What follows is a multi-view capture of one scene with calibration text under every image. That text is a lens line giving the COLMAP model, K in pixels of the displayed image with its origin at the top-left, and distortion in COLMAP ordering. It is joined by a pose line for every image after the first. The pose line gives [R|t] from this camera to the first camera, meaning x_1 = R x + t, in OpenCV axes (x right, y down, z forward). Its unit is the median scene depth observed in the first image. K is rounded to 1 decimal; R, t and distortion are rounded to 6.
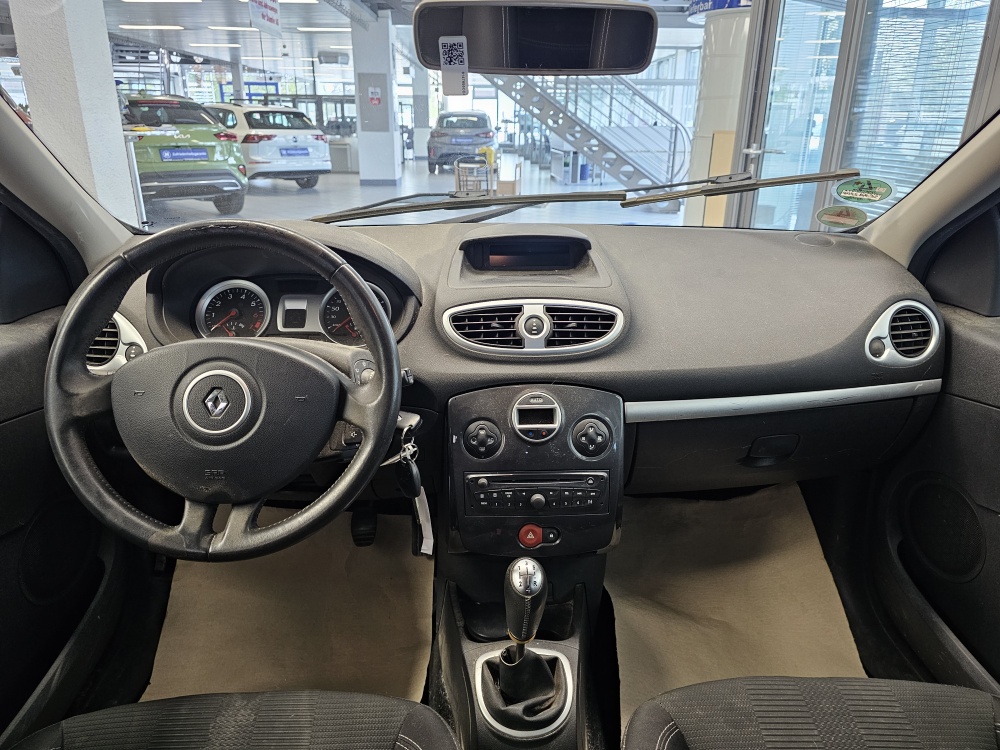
lens RADIAL K [[684.2, 0, 499.6], [0, 684.2, 367.5], [0, 0, 1]] dist [0.055397, -0.057527]
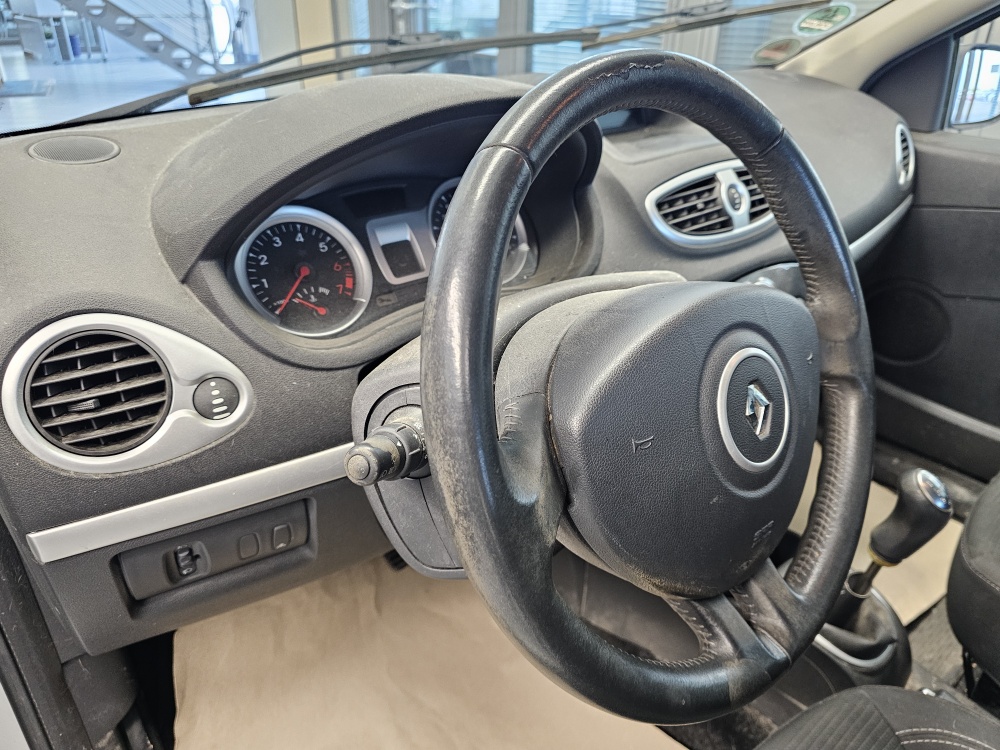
lens RADIAL K [[684.2, 0, 510.7], [0, 684.2, 369.0], [0, 0, 1]] dist [0.055397, -0.057527]
pose [[0.776631, -0.292781, 0.557785, -0.590451], [0.198474, 0.954062, 0.224441, -0.095884], [-0.597873, -0.063602, 0.799064, 0.486072]]
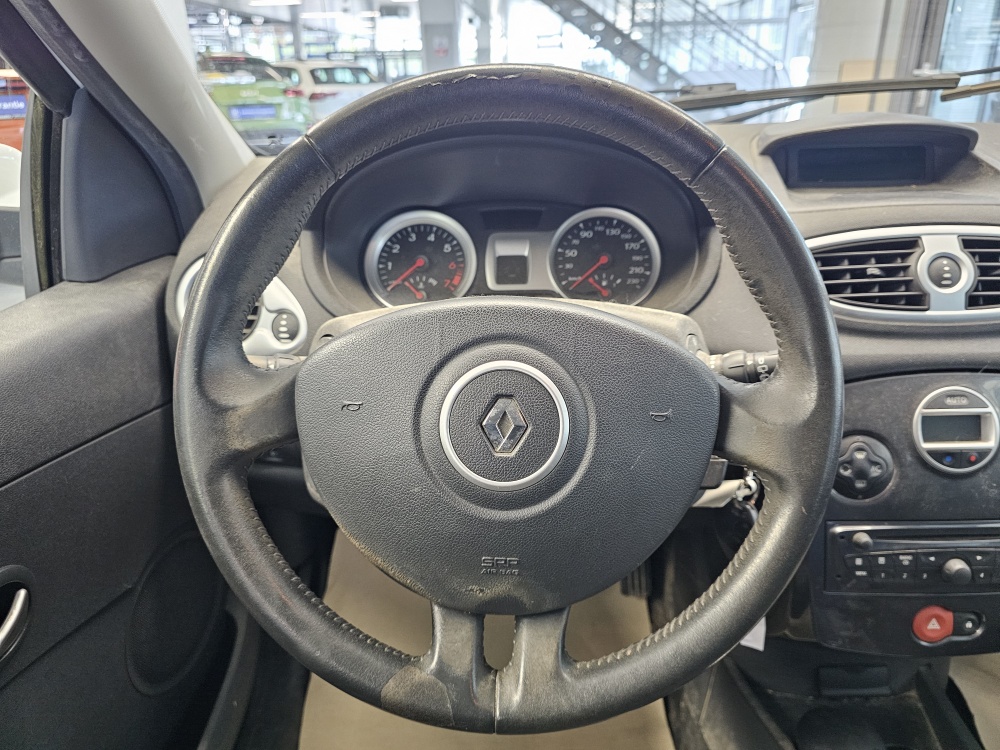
lens RADIAL K [[684.2, 0, 505.8], [0, 684.2, 375.5], [0, 0, 1]] dist [0.055397, -0.057527]
pose [[0.997189, -0.001992, -0.074897, -0.260429], [0.006742, 0.997977, 0.063220, -0.012253], [0.074619, -0.063547, 0.995185, 0.354514]]
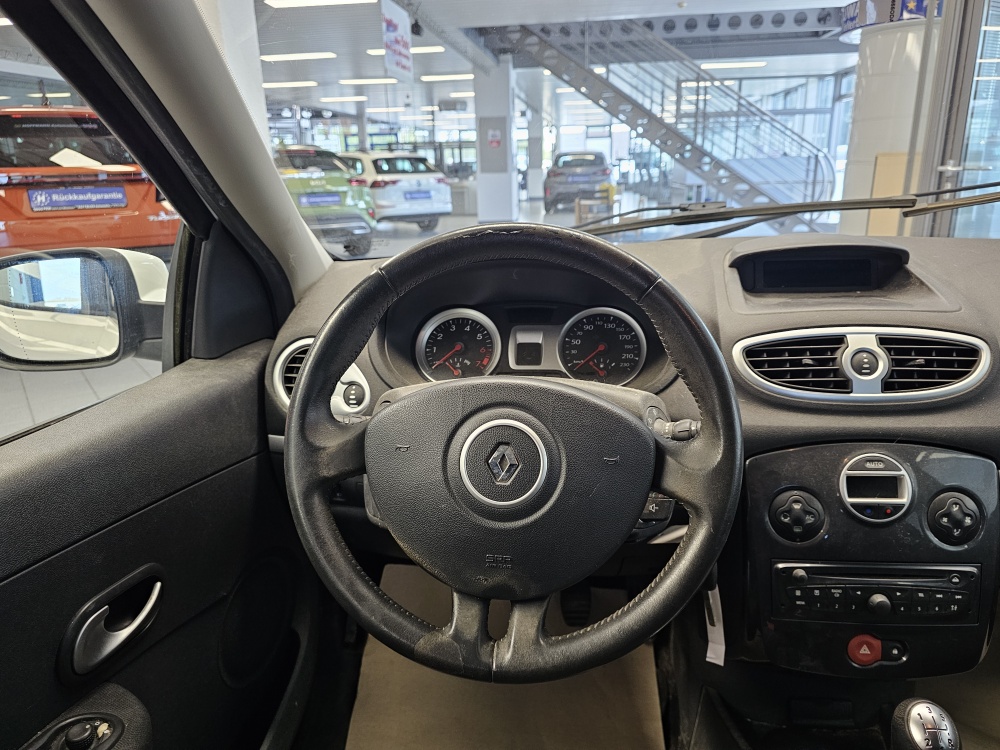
lens RADIAL K [[684.2, 0, 502.7], [0, 684.2, 382.2], [0, 0, 1]] dist [0.055397, -0.057527]
pose [[0.989099, 0.009213, -0.146963, -0.212685], [-0.014531, 0.999276, -0.035151, -0.007903], [0.146533, 0.036903, 0.988517, 0.188336]]
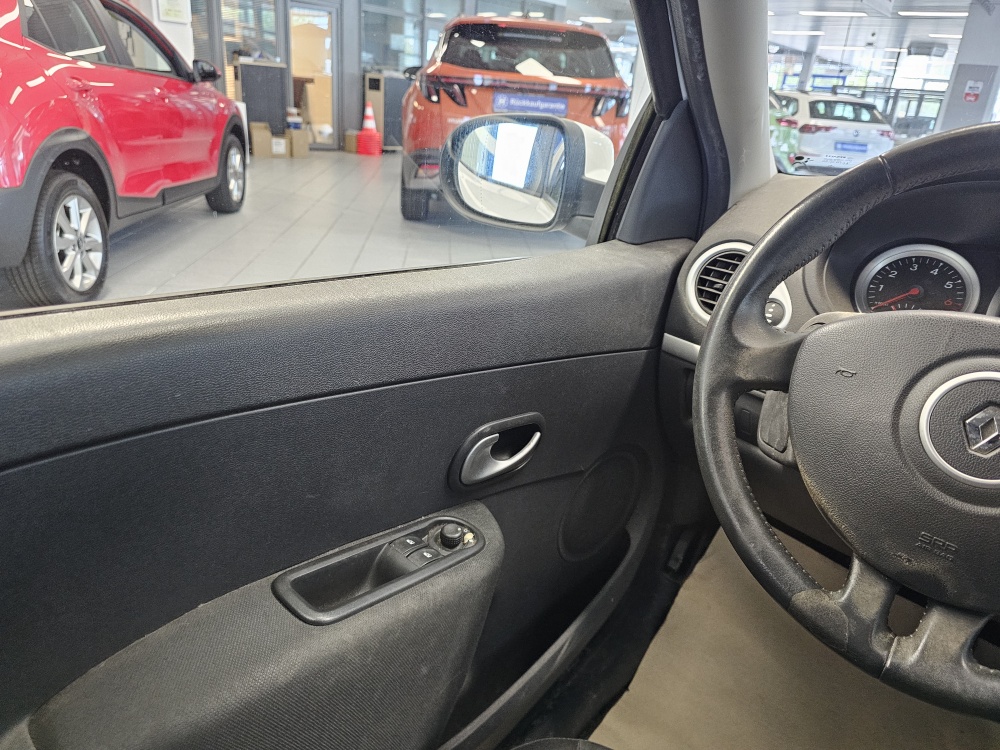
lens RADIAL K [[684.2, 0, 499.6], [0, 684.2, 370.6], [0, 0, 1]] dist [0.055397, -0.057527]
pose [[0.754745, 0.295177, -0.585859, -0.275884], [-0.288642, 0.951384, 0.107494, 0.041430], [0.589107, 0.087973, 0.803252, 0.216568]]
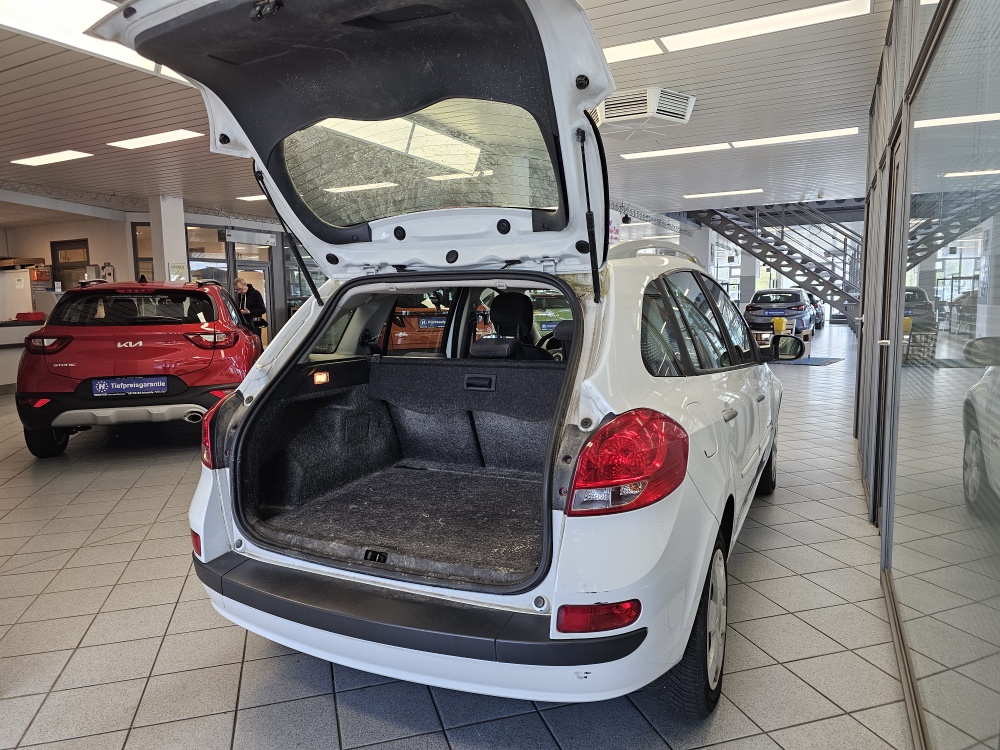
lens RADIAL K [[684.2, 0, 493.7], [0, 684.2, 376.6], [0, 0, 1]] dist [0.055397, -0.057527]
pose [[0.880535, 0.029397, -0.473068, 1.266523], [-0.135722, 0.971920, -0.192227, 0.945866], [0.454133, 0.233469, 0.859800, -2.896997]]
